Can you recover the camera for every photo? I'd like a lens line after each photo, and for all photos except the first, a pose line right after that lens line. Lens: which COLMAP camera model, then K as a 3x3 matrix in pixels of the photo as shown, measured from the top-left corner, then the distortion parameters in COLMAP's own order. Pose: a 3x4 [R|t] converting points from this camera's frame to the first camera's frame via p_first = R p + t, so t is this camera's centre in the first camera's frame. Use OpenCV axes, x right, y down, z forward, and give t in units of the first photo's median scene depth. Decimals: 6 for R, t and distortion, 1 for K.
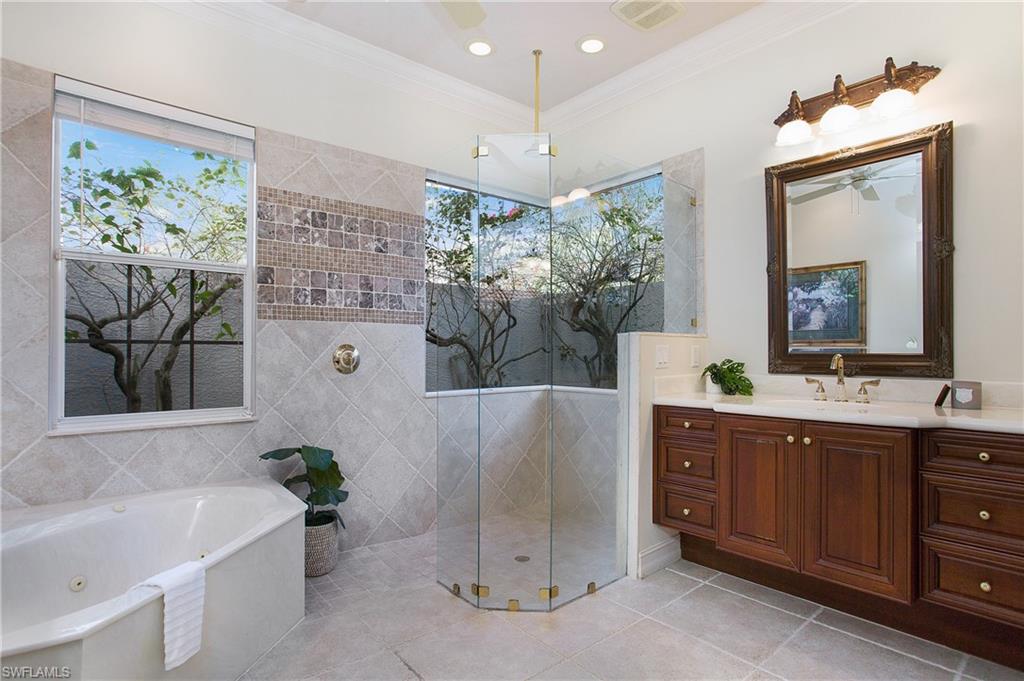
lens RADIAL K [[525.4, 0, 510.6], [0, 525.4, 347.9], [0, 0, 1]] dist [-0.047568, 0.004329]
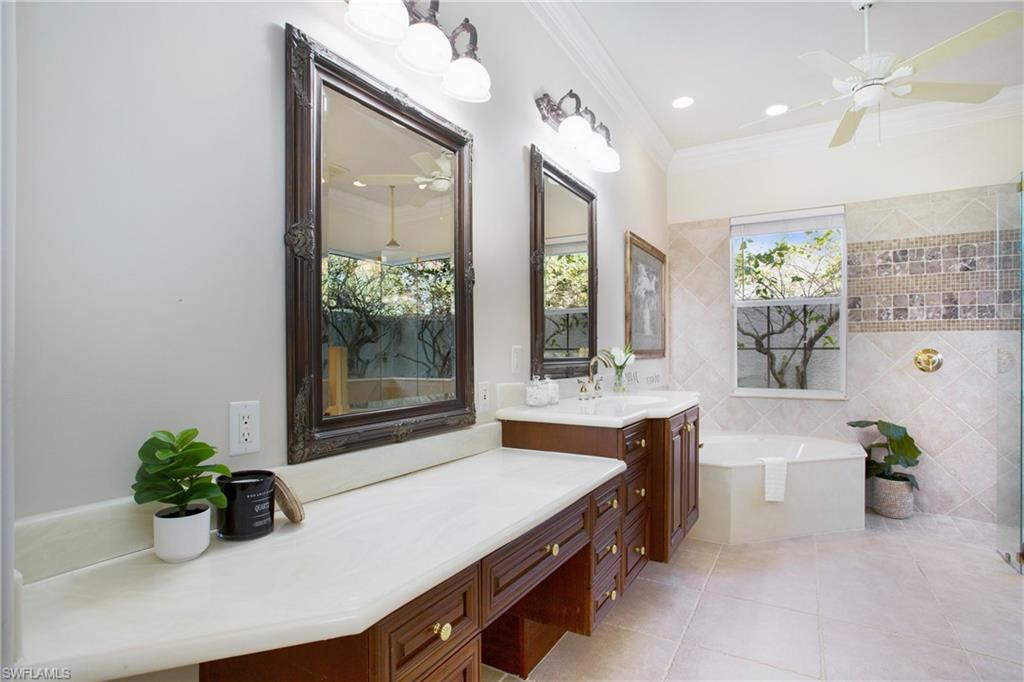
lens RADIAL K [[507.6, 0, 510.4], [0, 507.6, 351.6], [0, 0, 1]] dist [-0.007044, -0.000864]
pose [[0.370442, 0.001161, -0.928855, 0.472499], [0.000288, 0.999999, 0.001365, -0.002821], [0.928855, -0.000773, 0.370441, -0.416497]]
